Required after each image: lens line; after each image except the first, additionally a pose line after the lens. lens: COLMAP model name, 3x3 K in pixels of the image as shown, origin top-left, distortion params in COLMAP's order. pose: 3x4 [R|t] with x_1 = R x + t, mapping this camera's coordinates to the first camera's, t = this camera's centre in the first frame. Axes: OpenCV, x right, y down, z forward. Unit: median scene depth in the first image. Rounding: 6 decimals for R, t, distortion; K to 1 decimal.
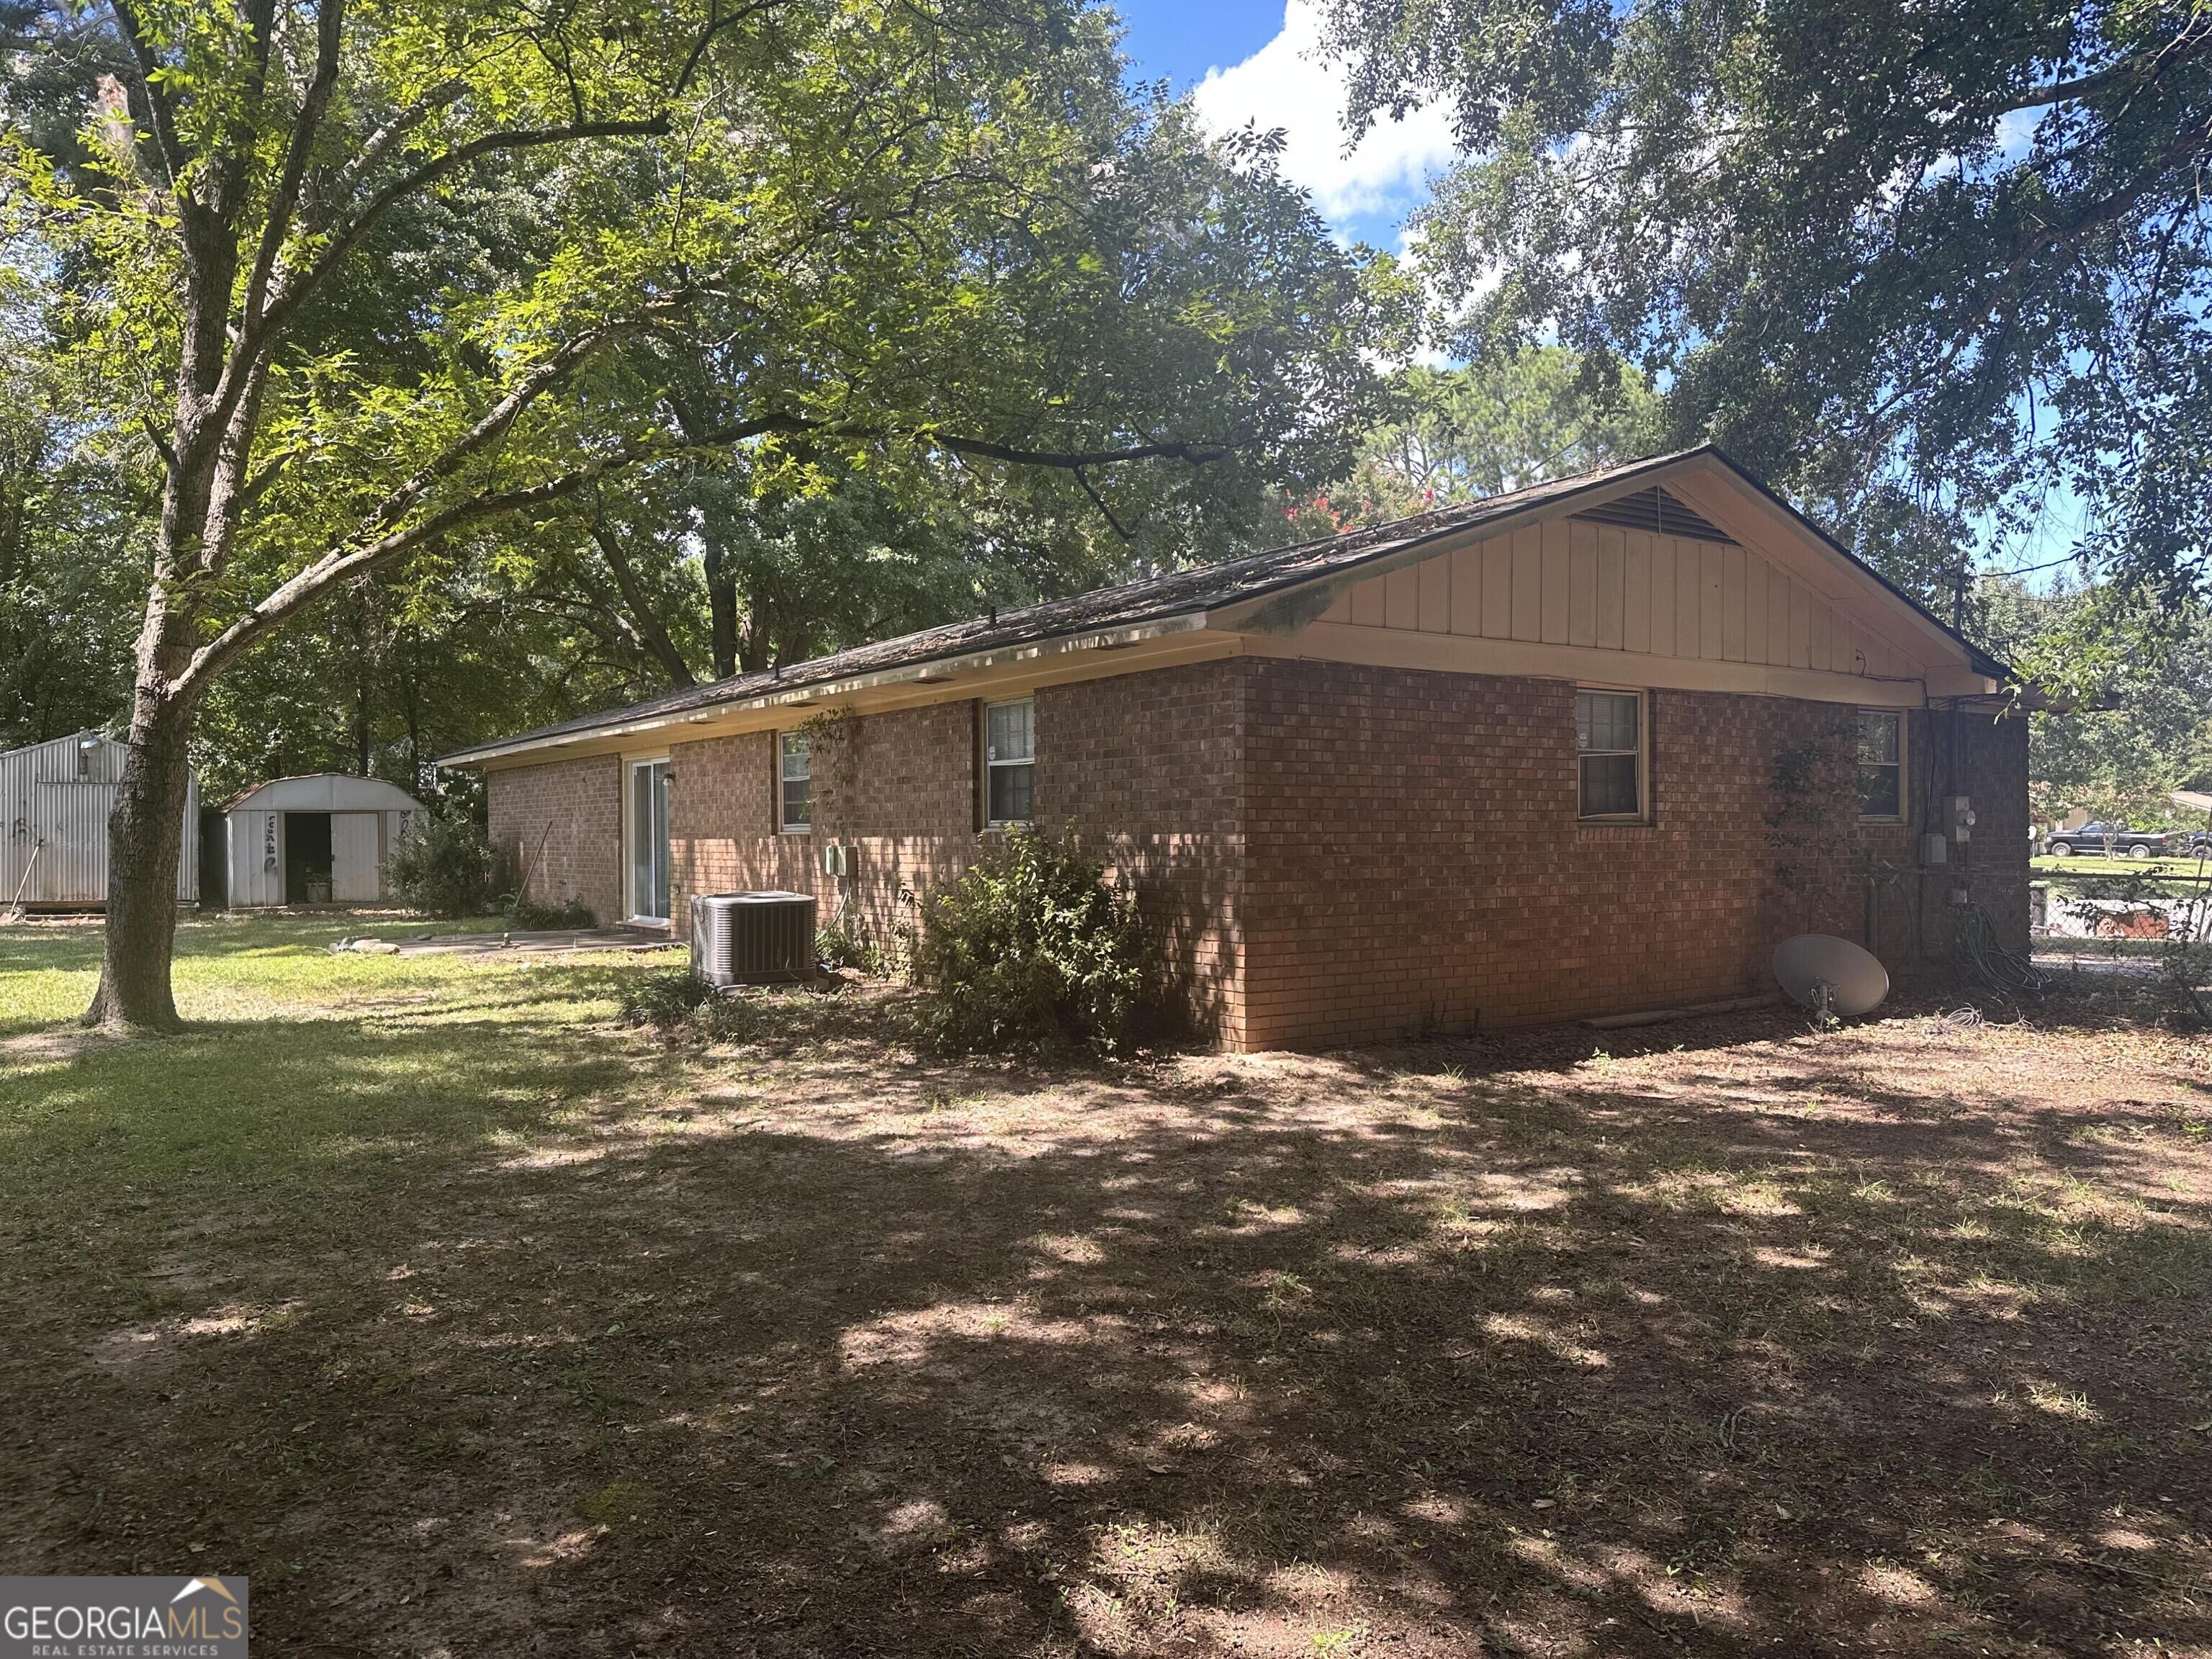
lens RADIAL K [[1568.5, 0, 1120.4], [0, 1568.5, 839.6], [0, 0, 1]] dist [0.080357, -0.113767]
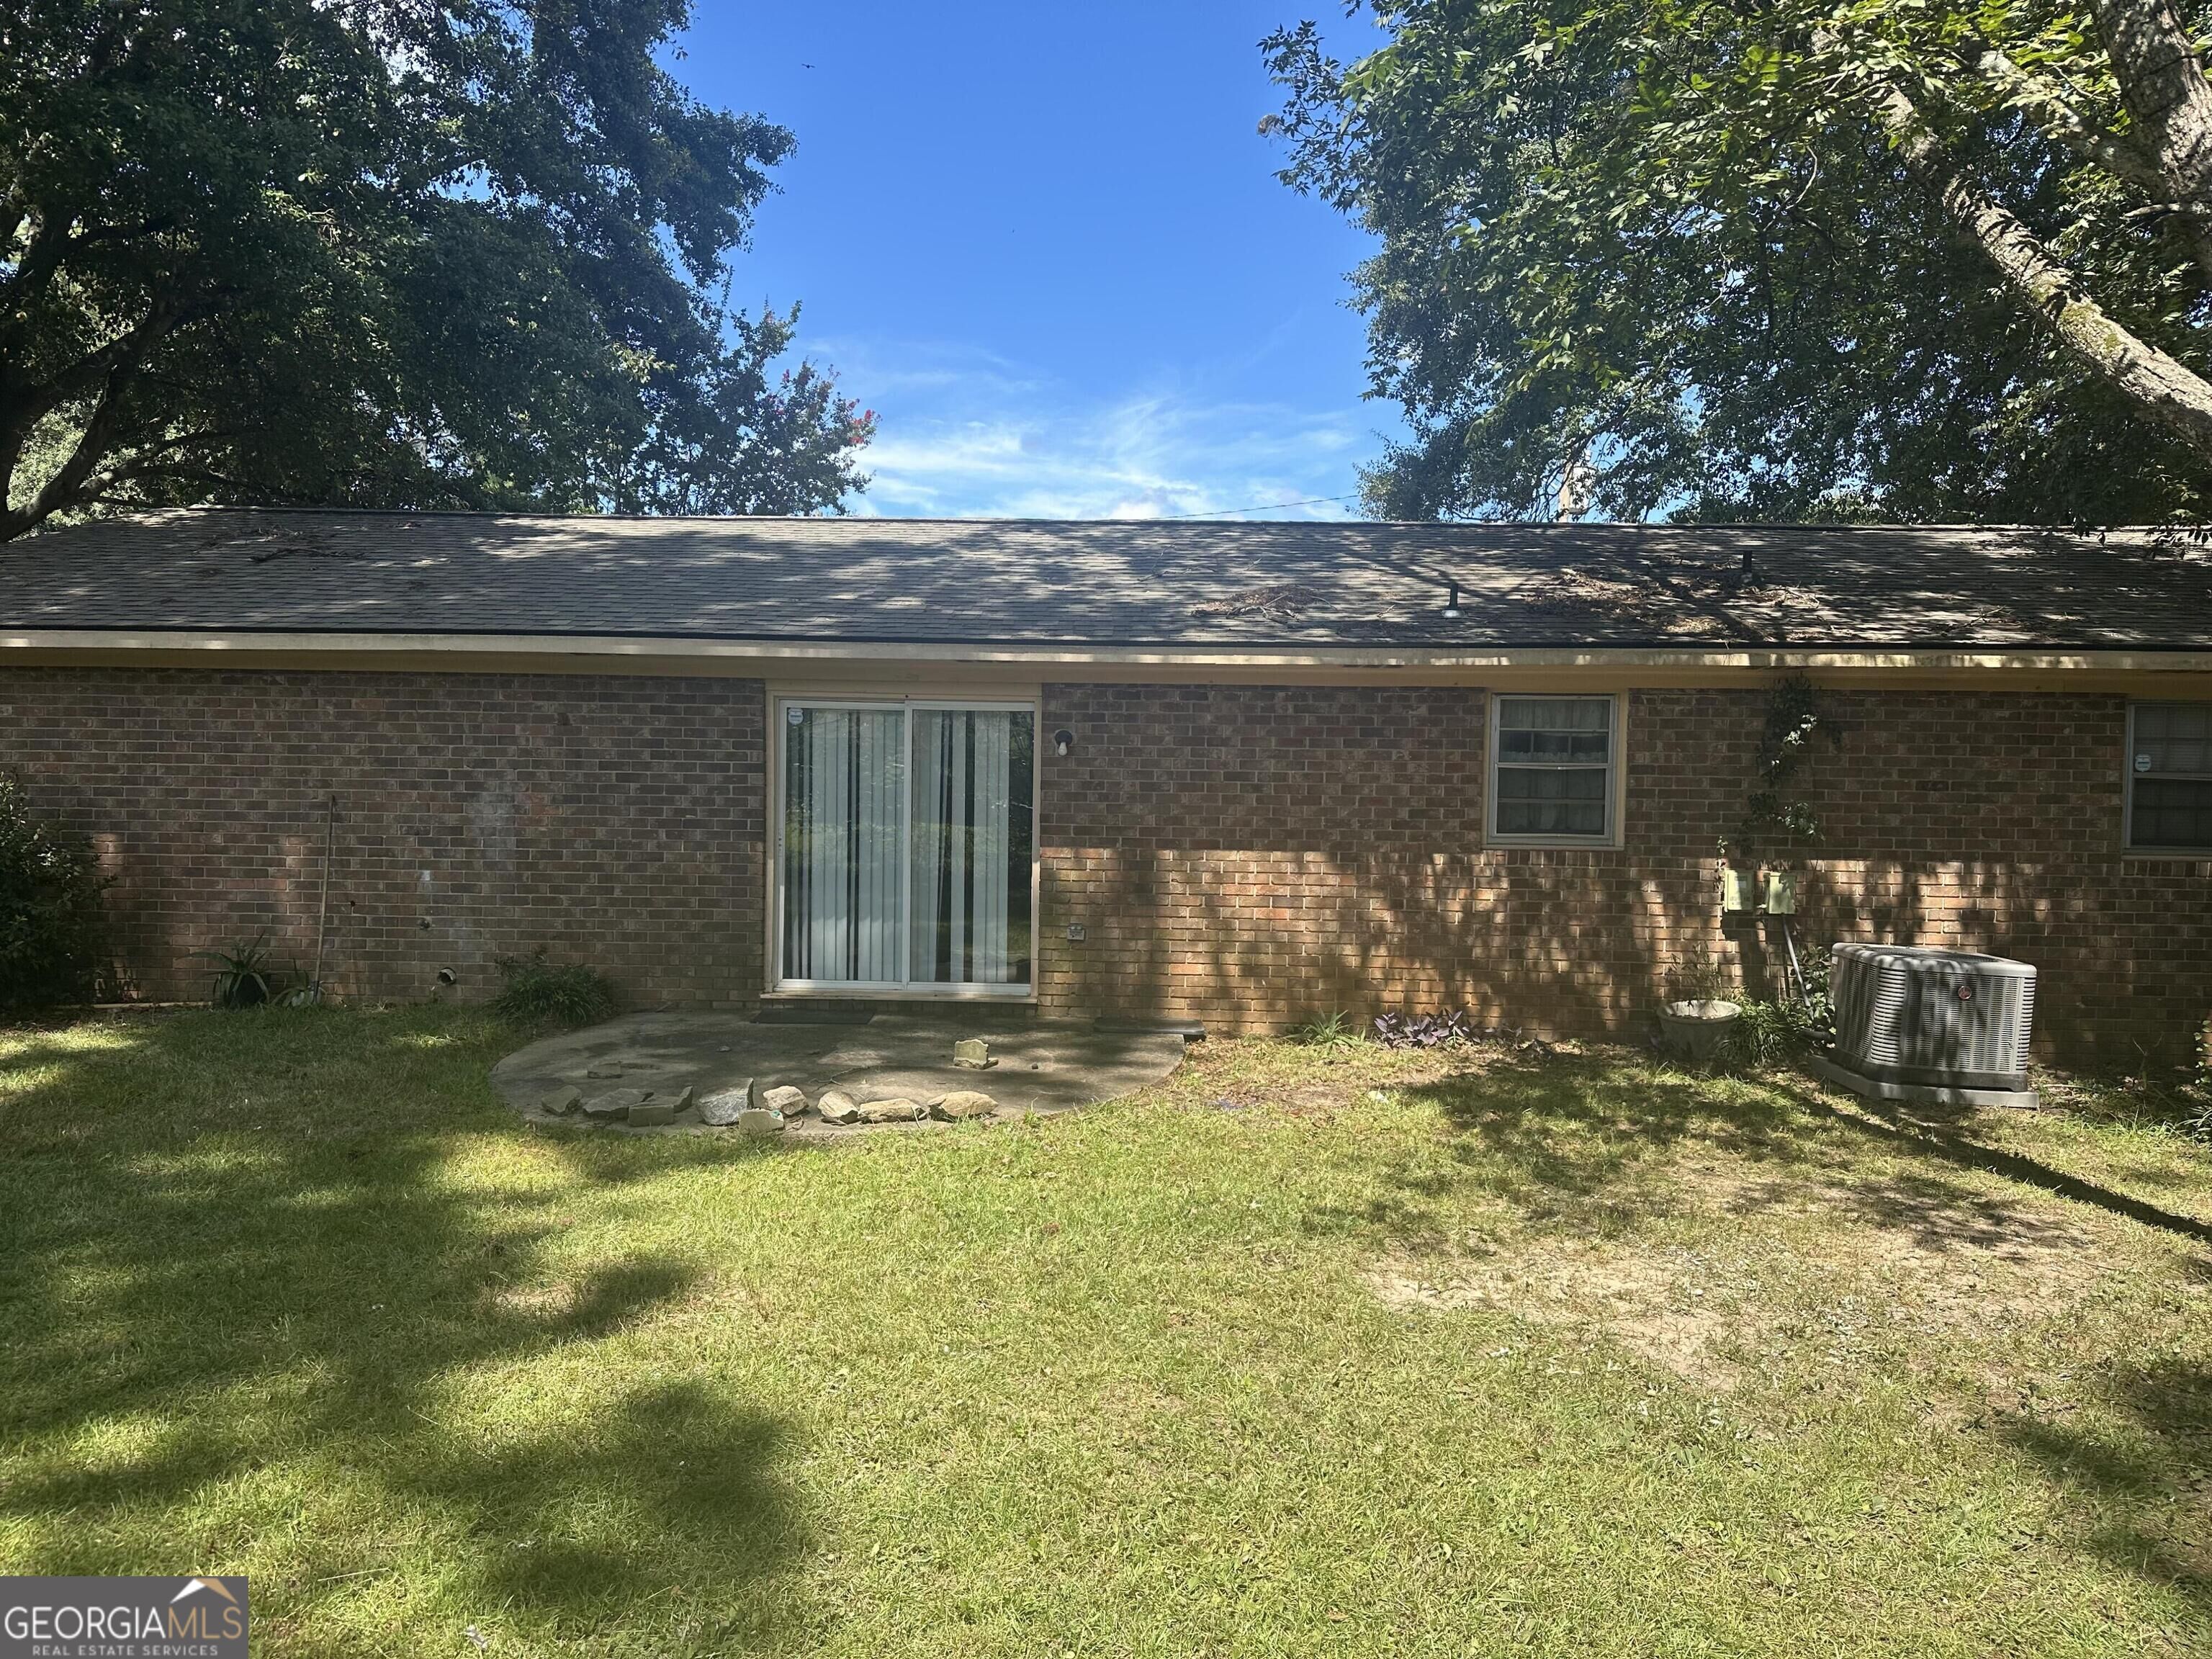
lens RADIAL K [[1536.3, 0, 1125.9], [0, 1536.3, 834.5], [0, 0, 1]] dist [0.124974, -0.162769]
pose [[0.595469, -0.008259, 0.803336, -0.803268], [-0.019027, 0.999522, 0.024379, -0.021140], [-0.803153, -0.029802, 0.595027, 0.716524]]
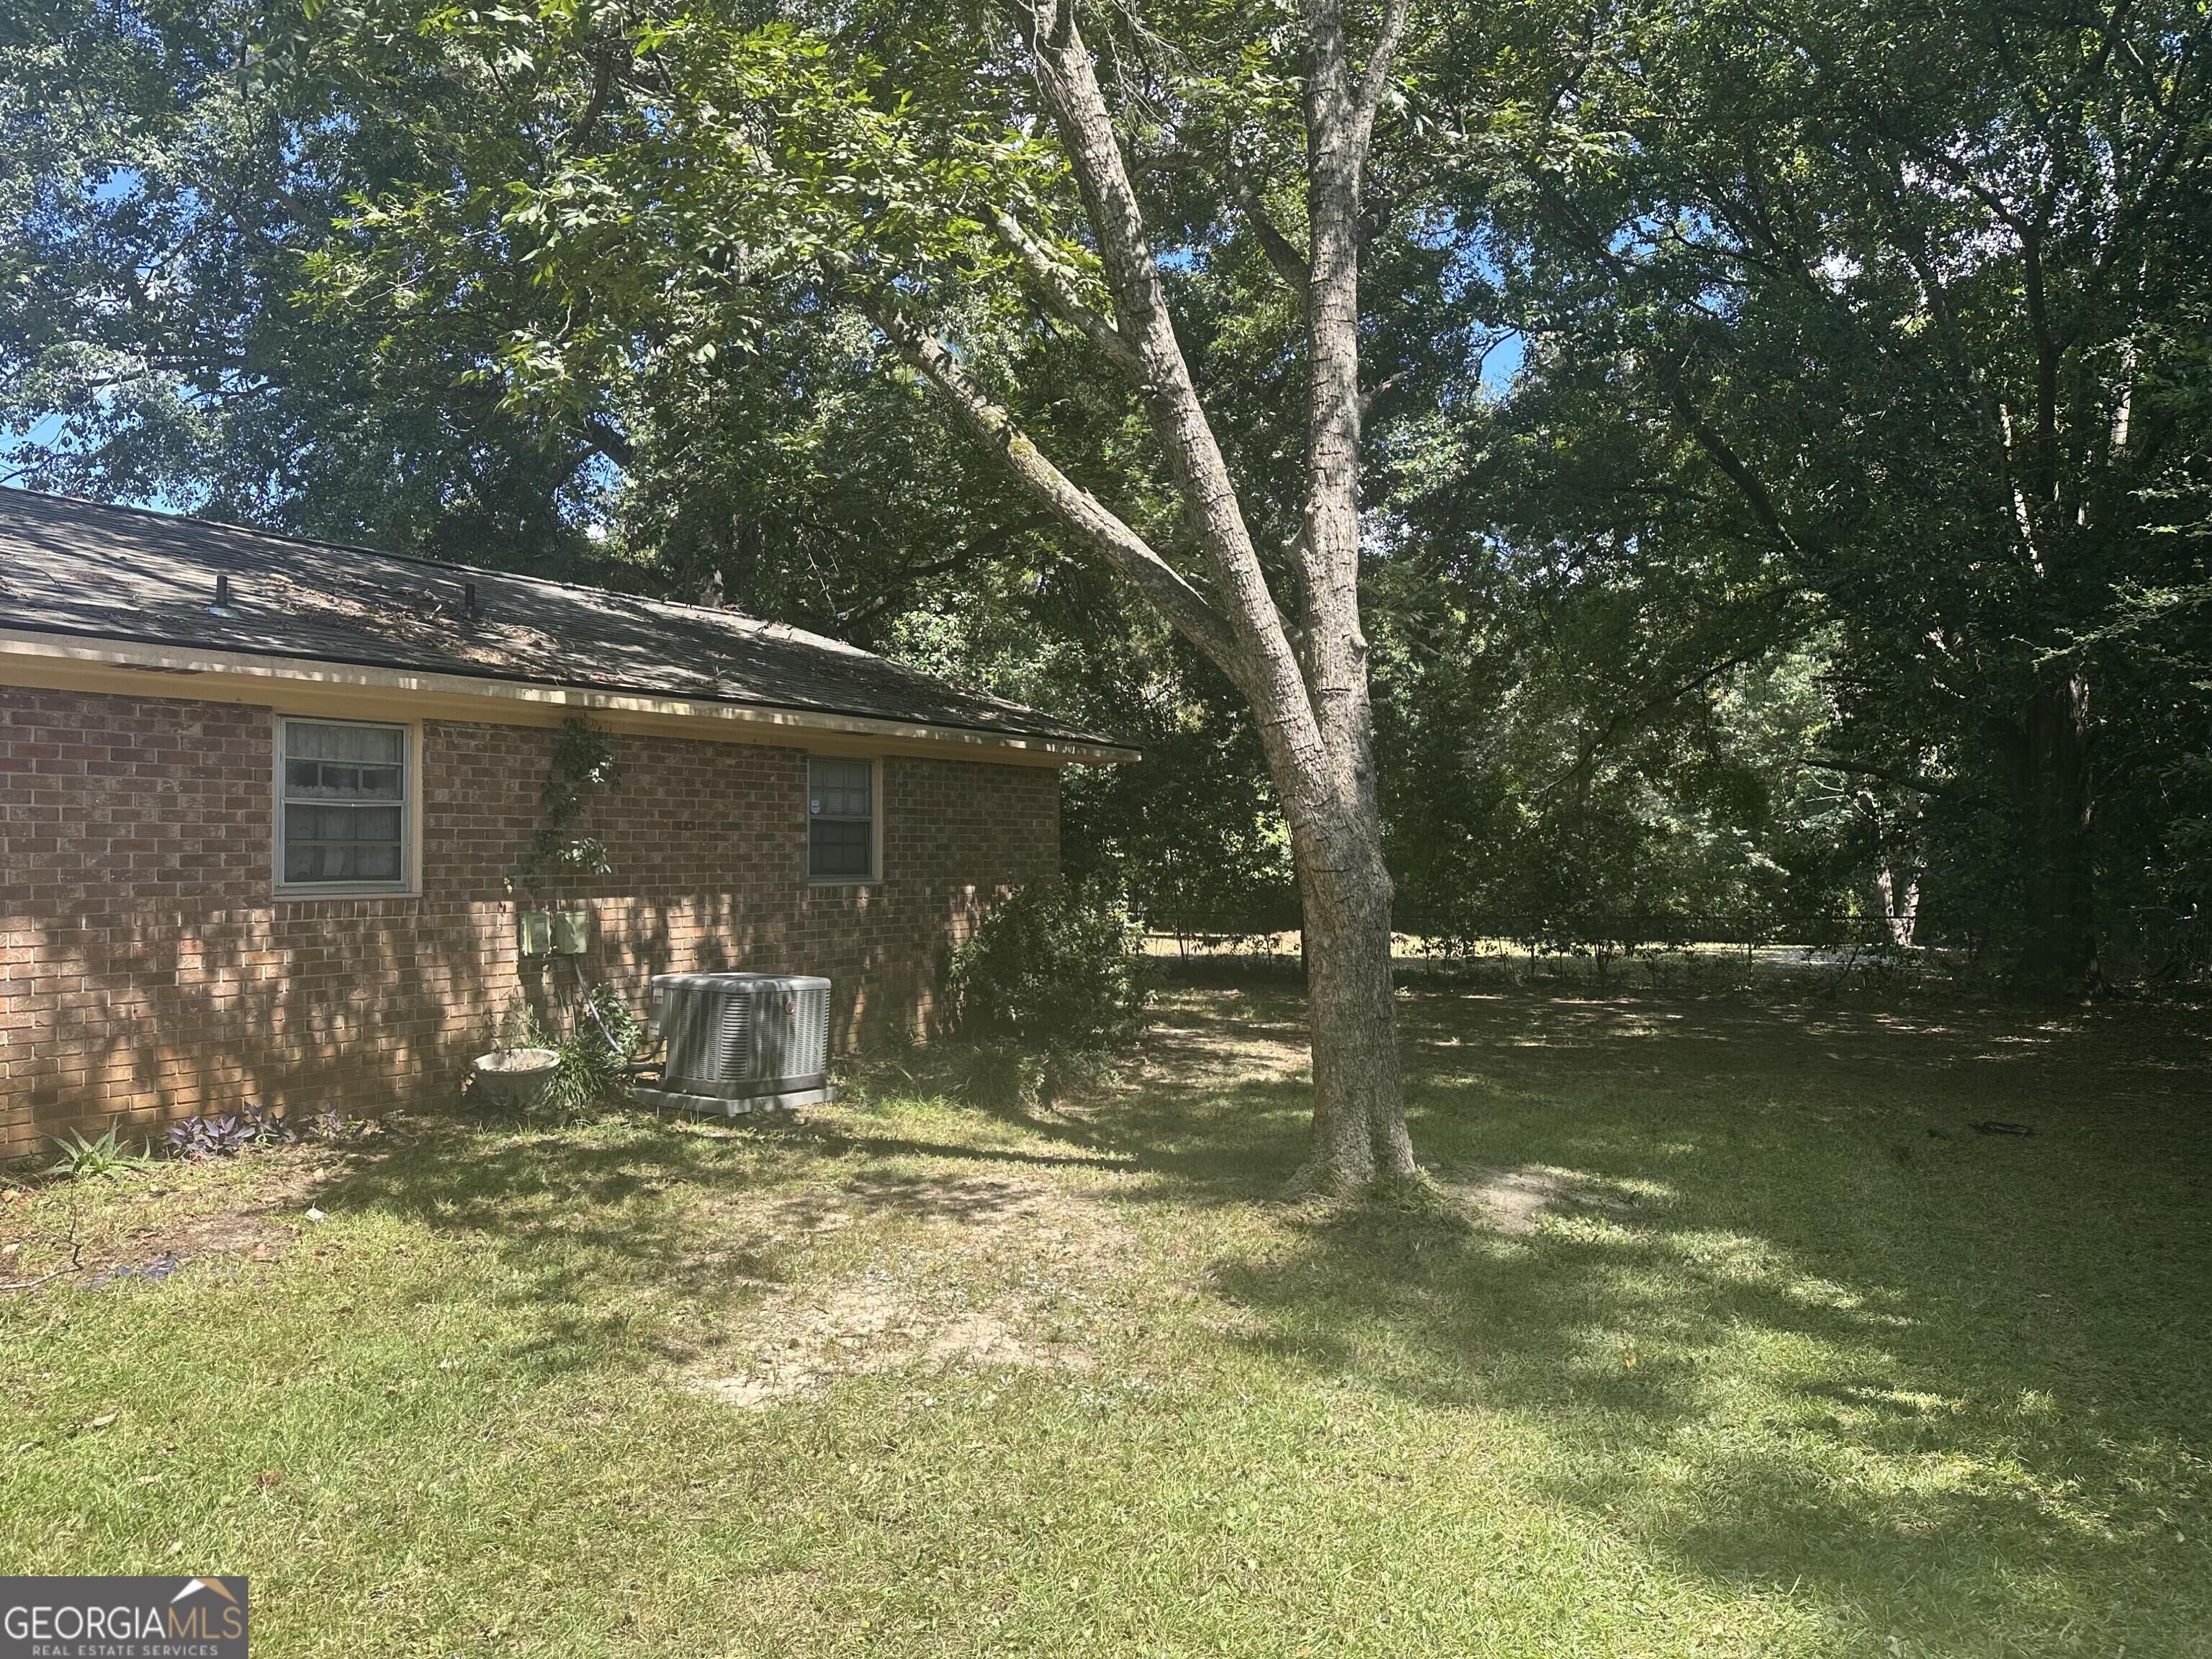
lens RADIAL K [[1529.8, 0, 1151.9], [0, 1529.8, 798.1], [0, 0, 1]] dist [0.100939, -0.163600]
pose [[-0.394585, 0.035757, 0.918163, -0.805660], [-0.000406, 0.999236, -0.039089, -0.017296], [-0.918859, -0.015797, -0.394269, 0.905779]]
